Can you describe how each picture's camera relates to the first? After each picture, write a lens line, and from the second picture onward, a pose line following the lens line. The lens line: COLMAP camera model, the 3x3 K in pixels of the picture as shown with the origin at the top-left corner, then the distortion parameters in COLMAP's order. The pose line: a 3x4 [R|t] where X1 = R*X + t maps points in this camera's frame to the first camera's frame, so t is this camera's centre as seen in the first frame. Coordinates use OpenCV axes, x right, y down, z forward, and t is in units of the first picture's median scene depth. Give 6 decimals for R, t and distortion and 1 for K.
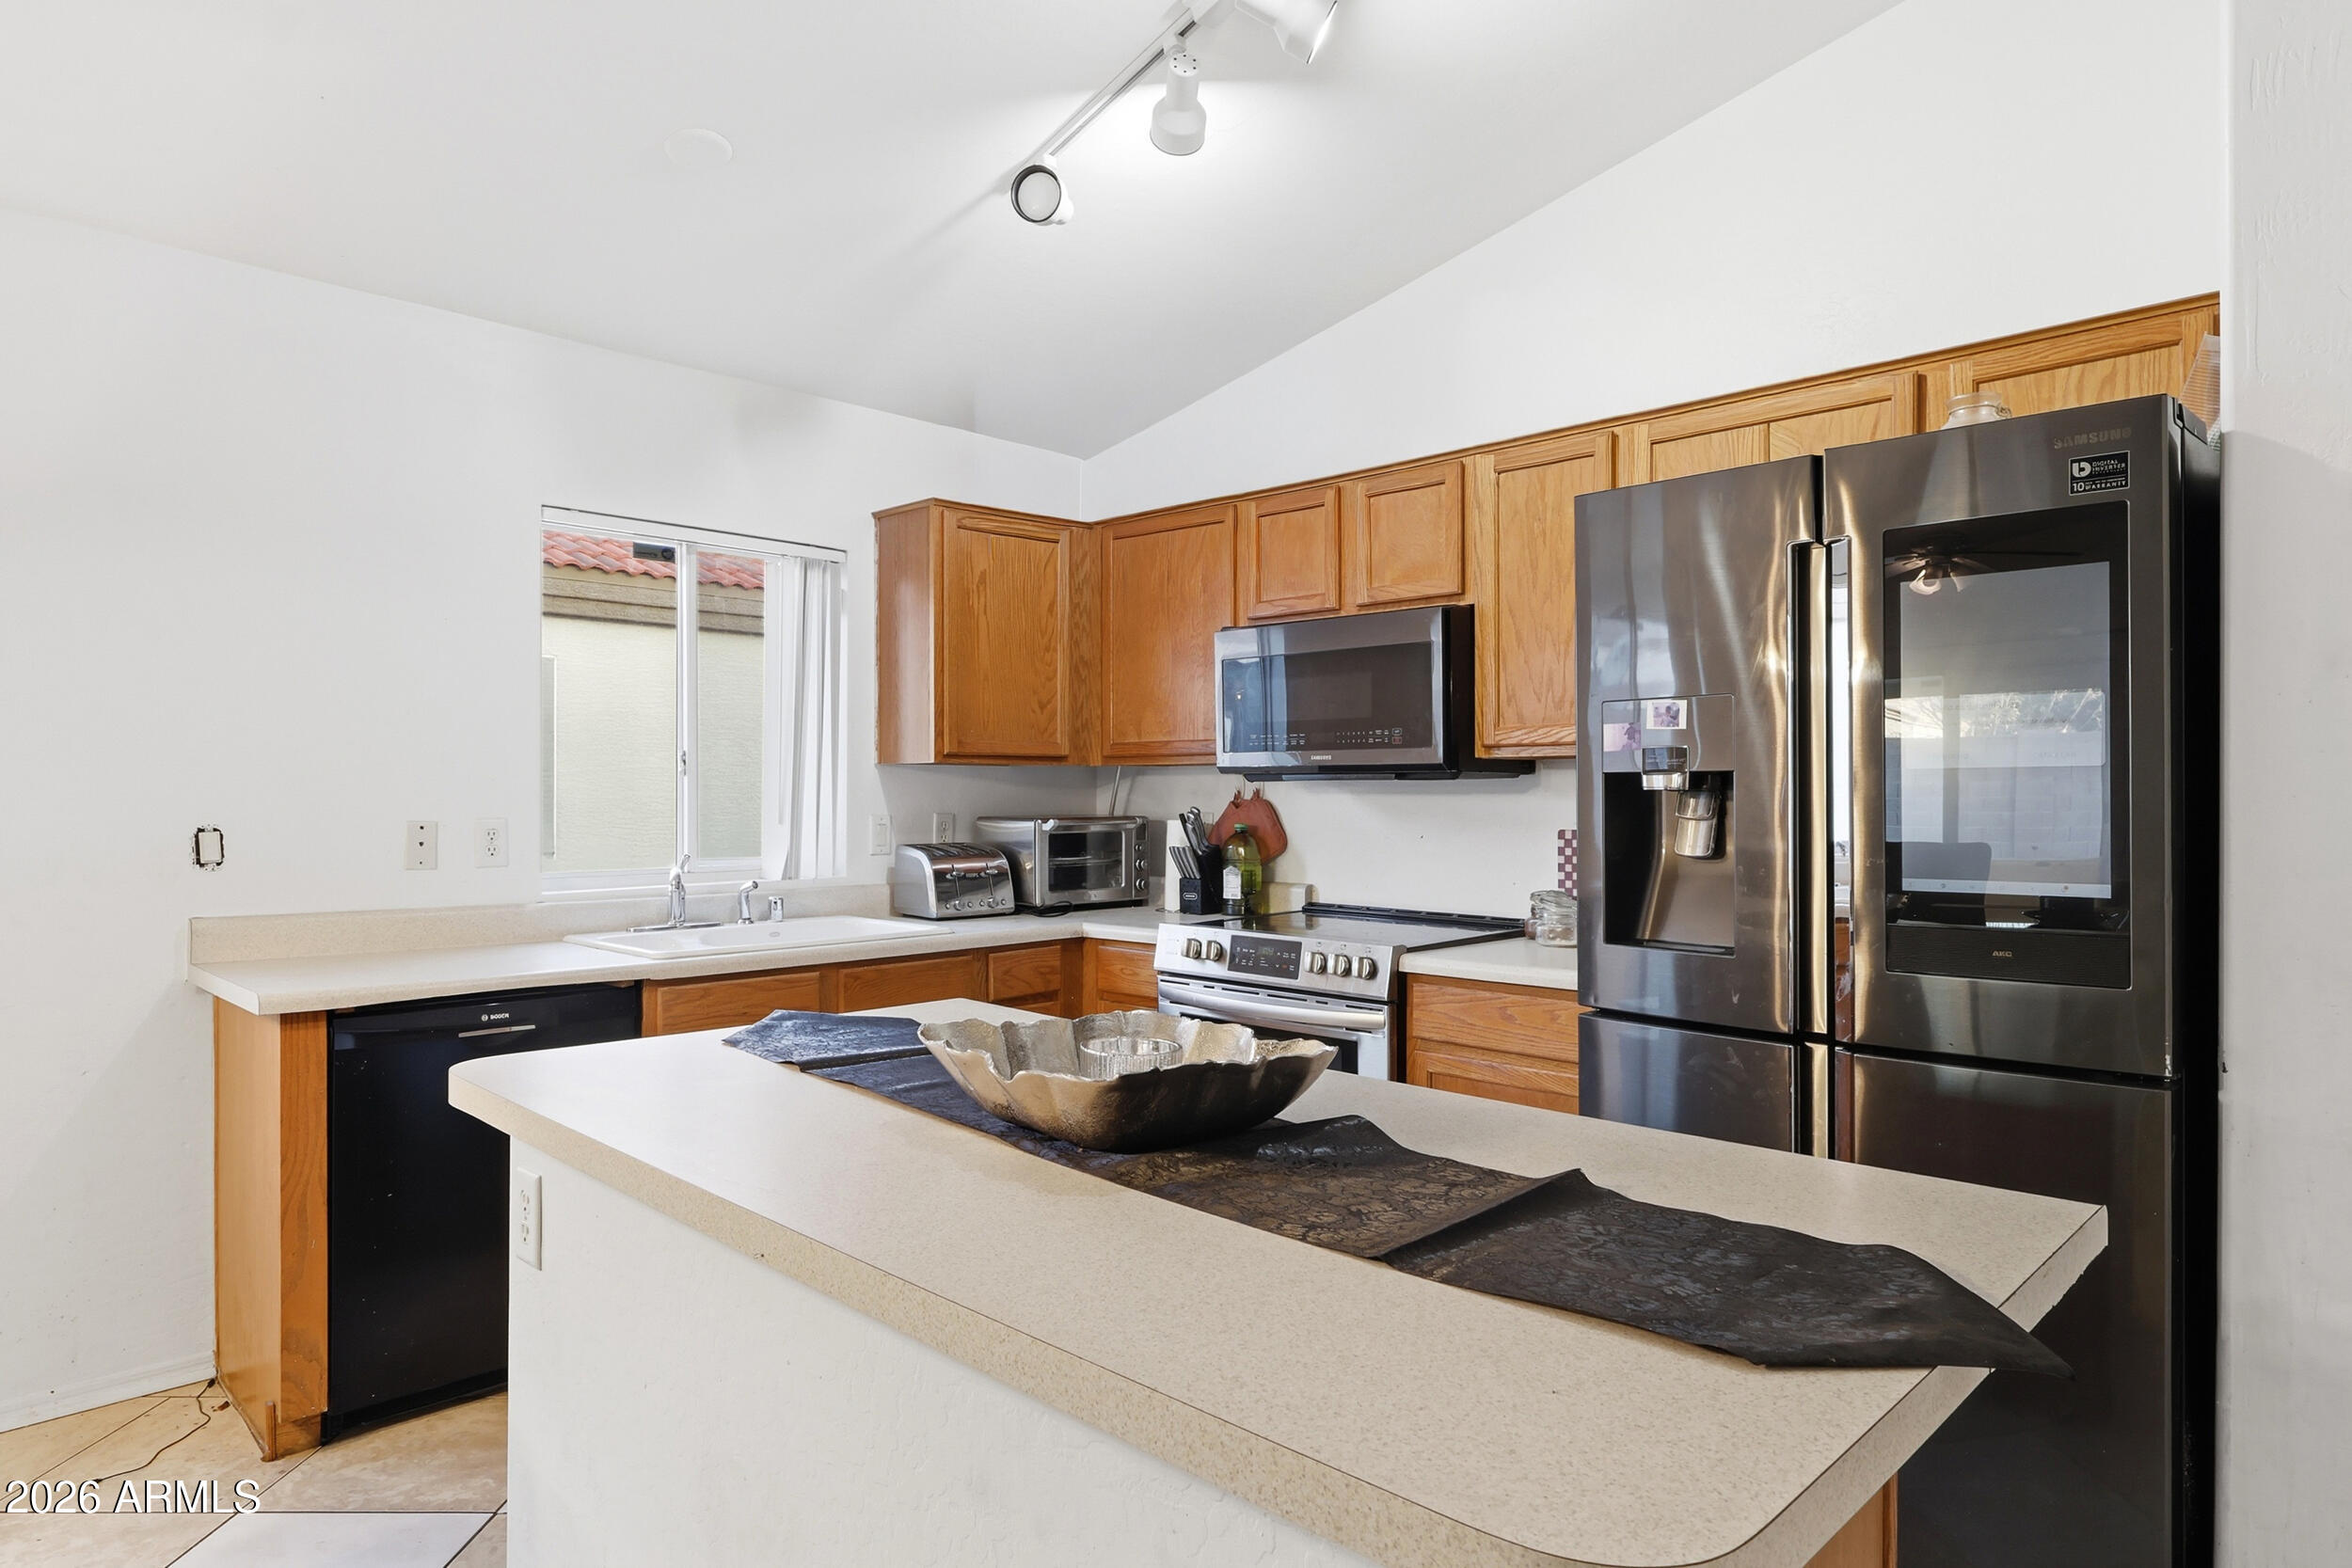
lens RADIAL K [[1363.3, 0, 1169.5], [0, 1363.3, 802.4], [0, 0, 1]] dist [0.004349, 0.001317]
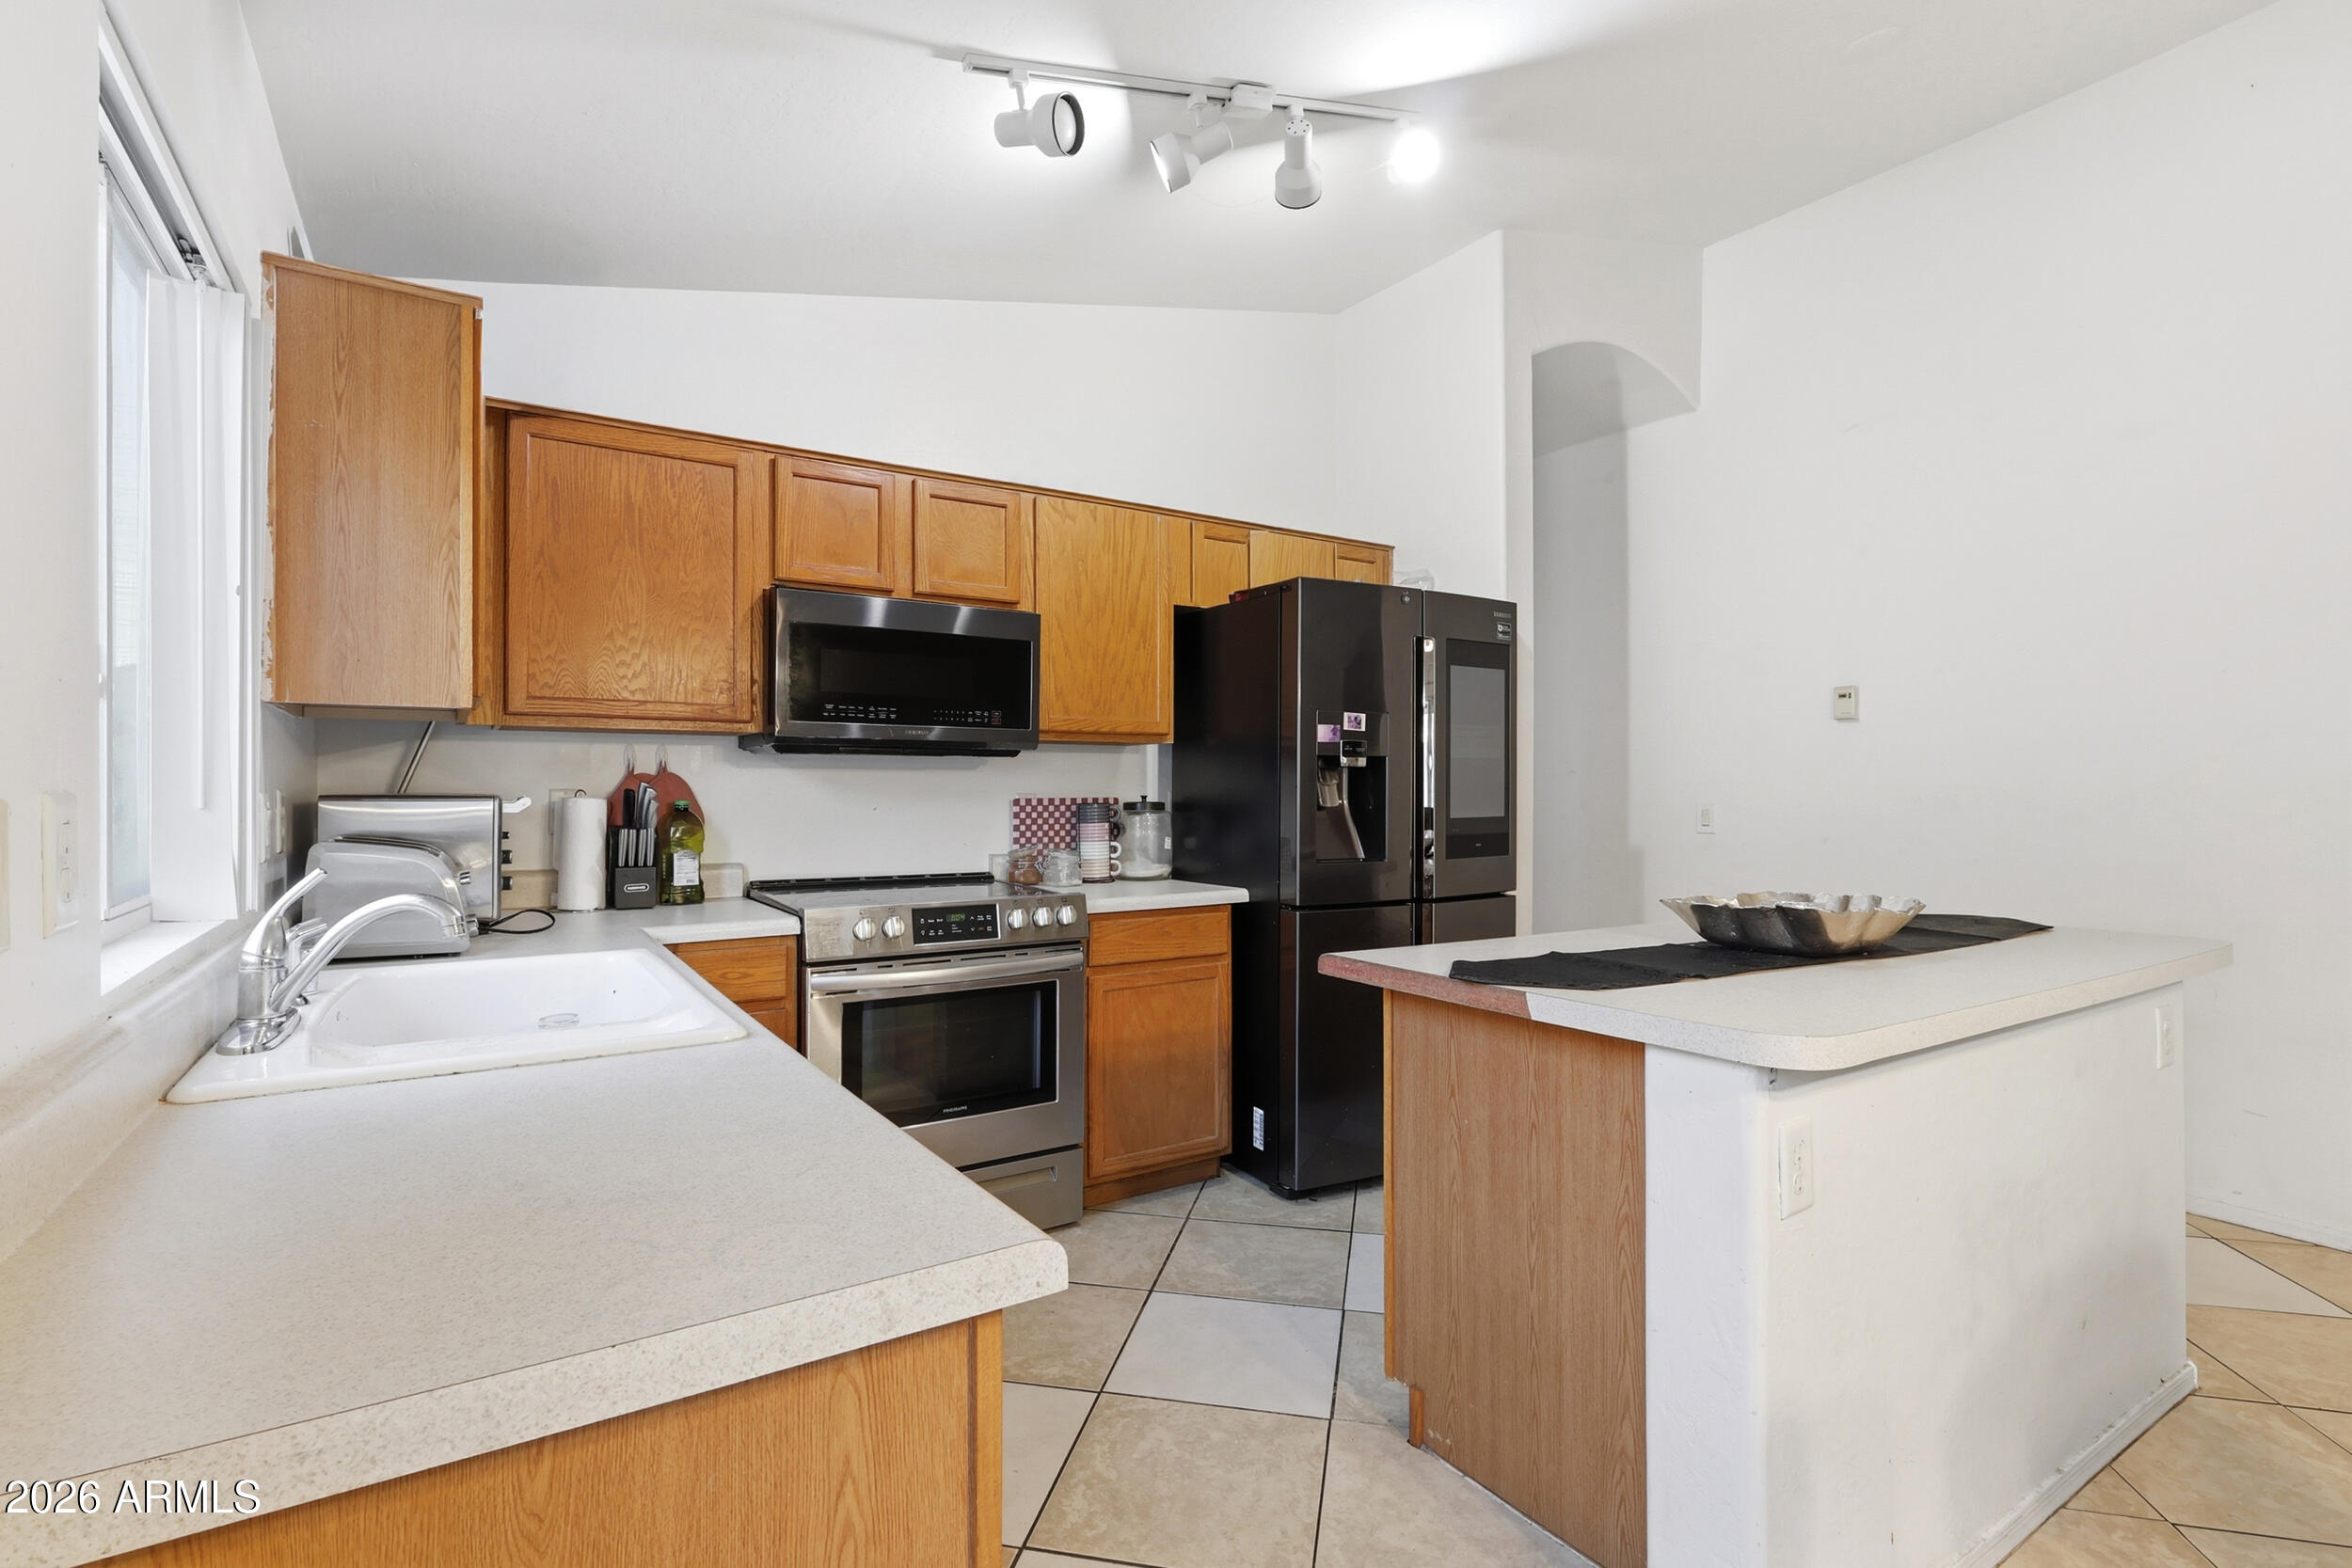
lens RADIAL K [[1095.3, 0, 1159.6], [0, 1095.3, 783.9], [0, 0, 1]] dist [-0.002309, 0.001378]
pose [[0.212385, 0.003893, 0.977178, -0.649931], [0.005136, 0.999974, -0.005100, 0.011578], [-0.977173, 0.006102, 0.212359, 0.616964]]
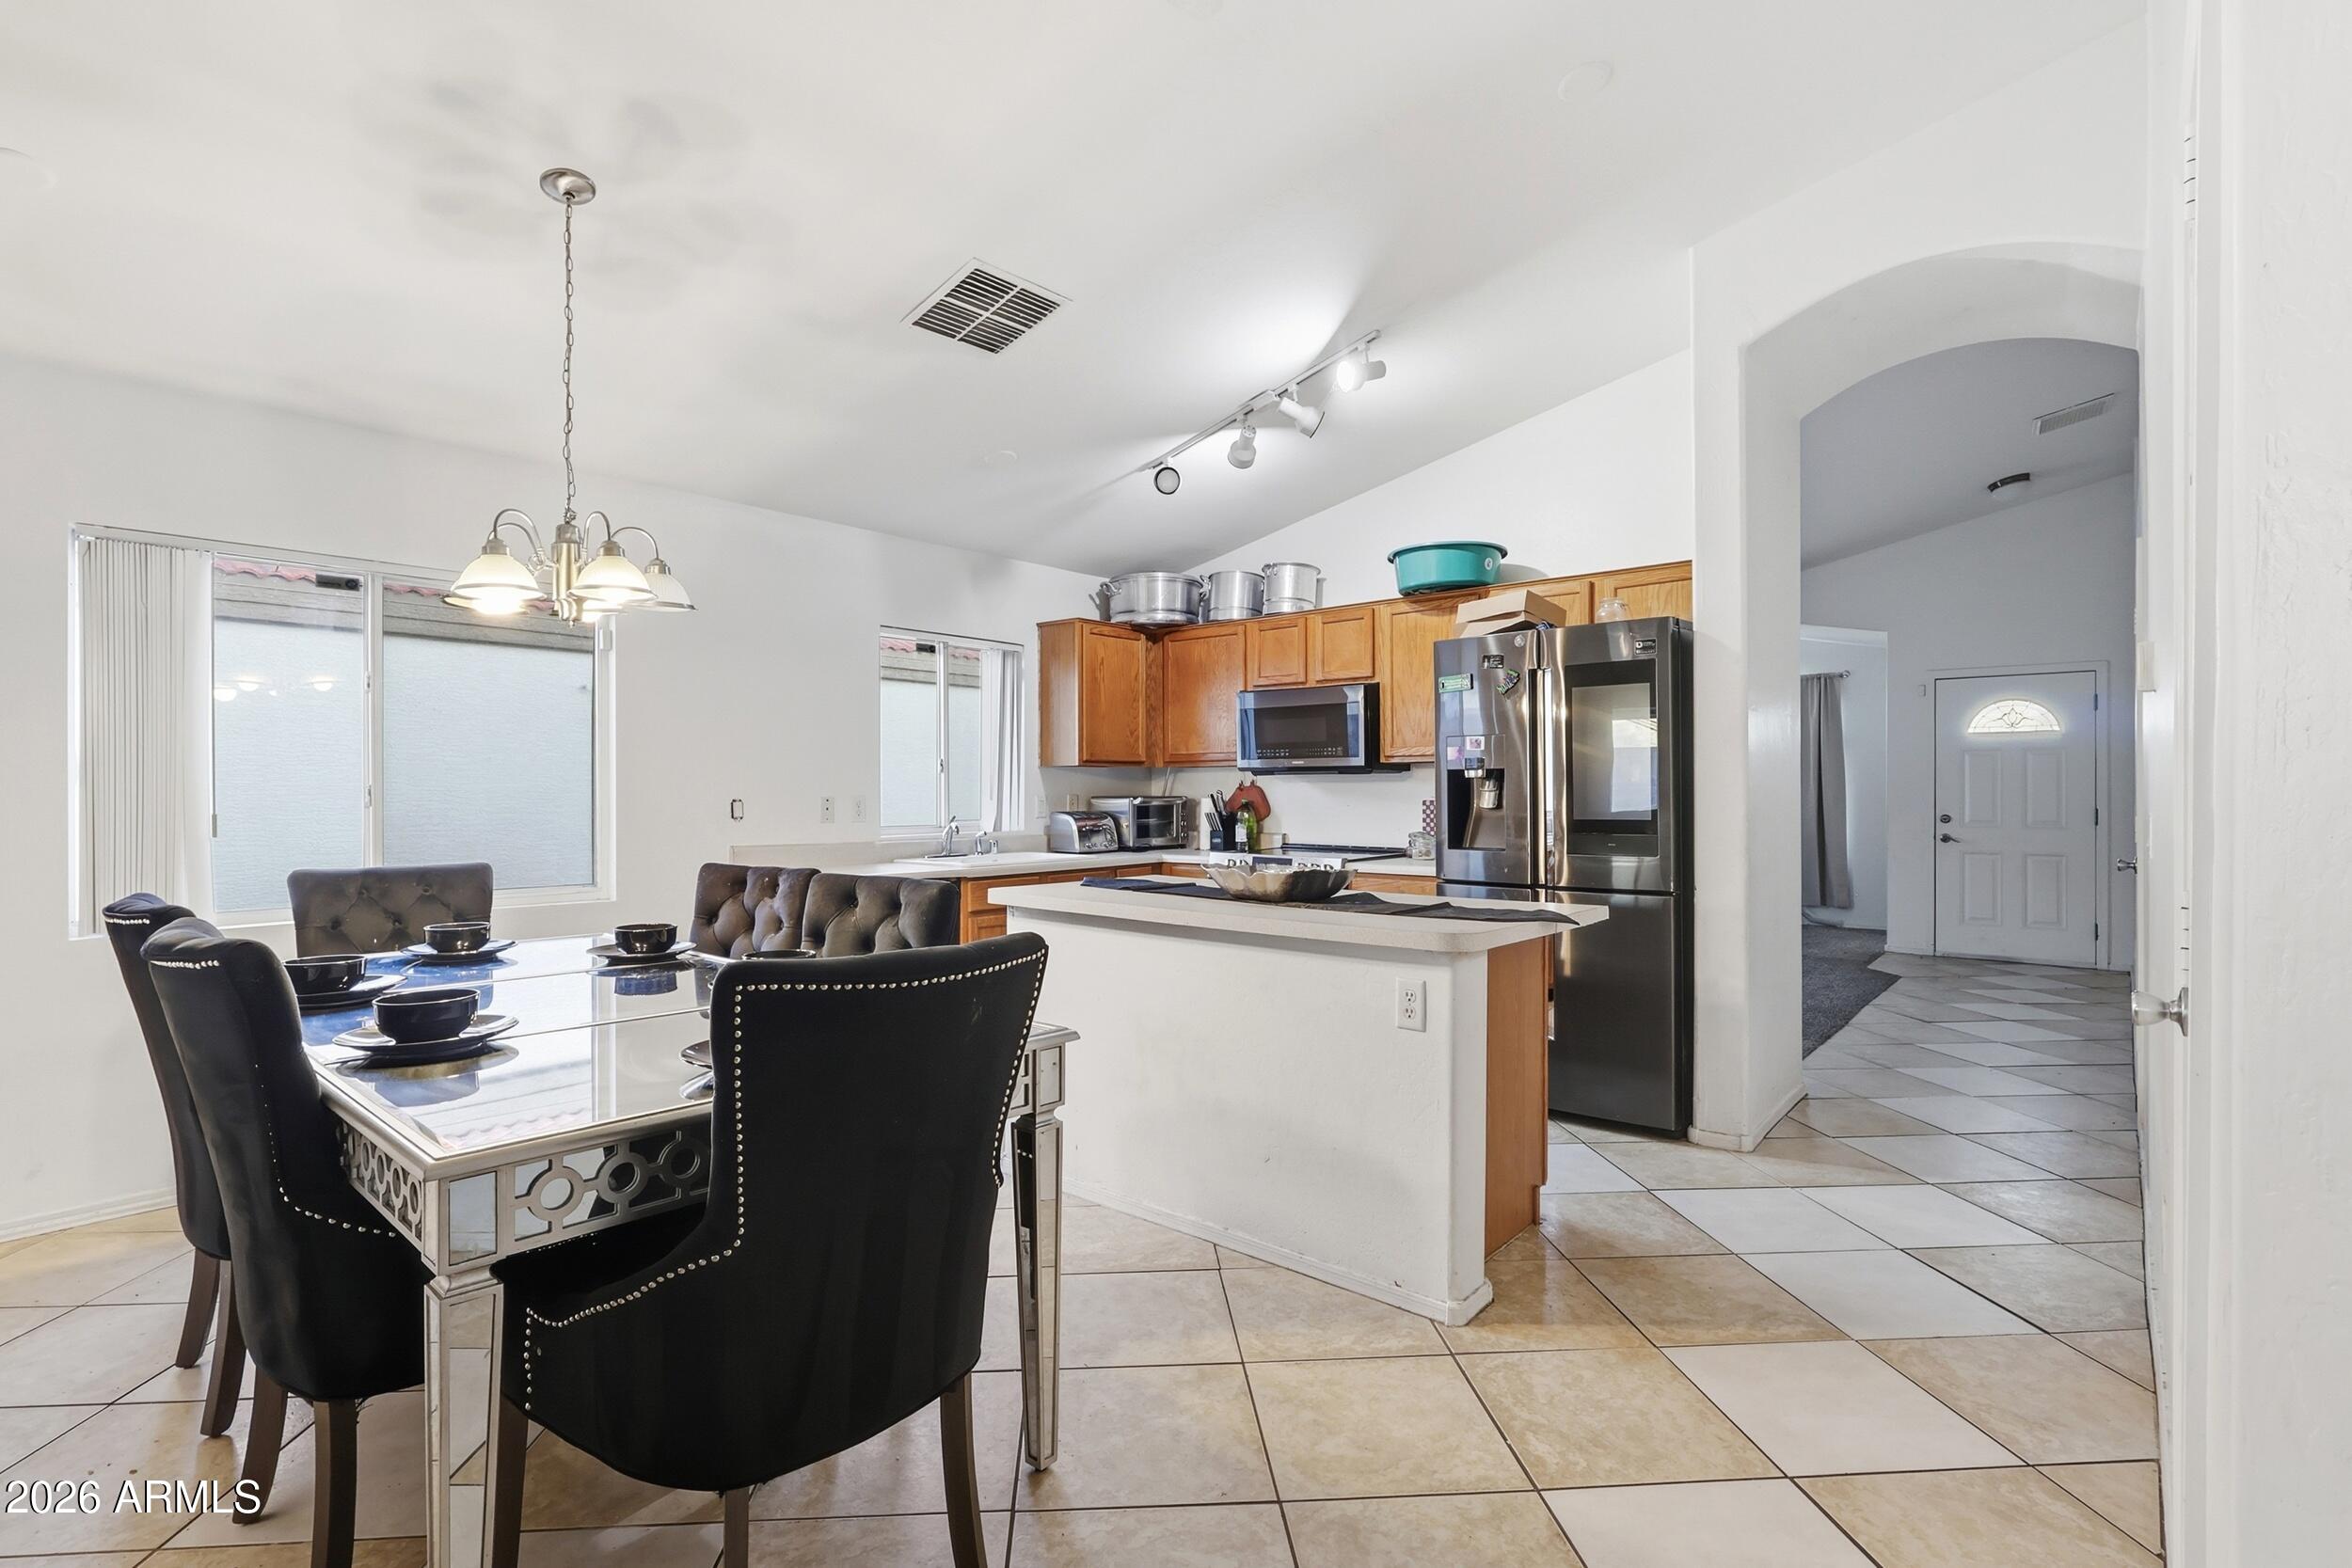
lens RADIAL K [[1095.3, 0, 1165.6], [0, 1095.3, 795.2], [0, 0, 1]] dist [-0.002309, 0.001378]
pose [[0.997981, -0.002122, 0.063470, -0.160266], [0.002292, 0.999994, -0.002614, 0.015066], [-0.063465, 0.002754, 0.997980, -0.473497]]
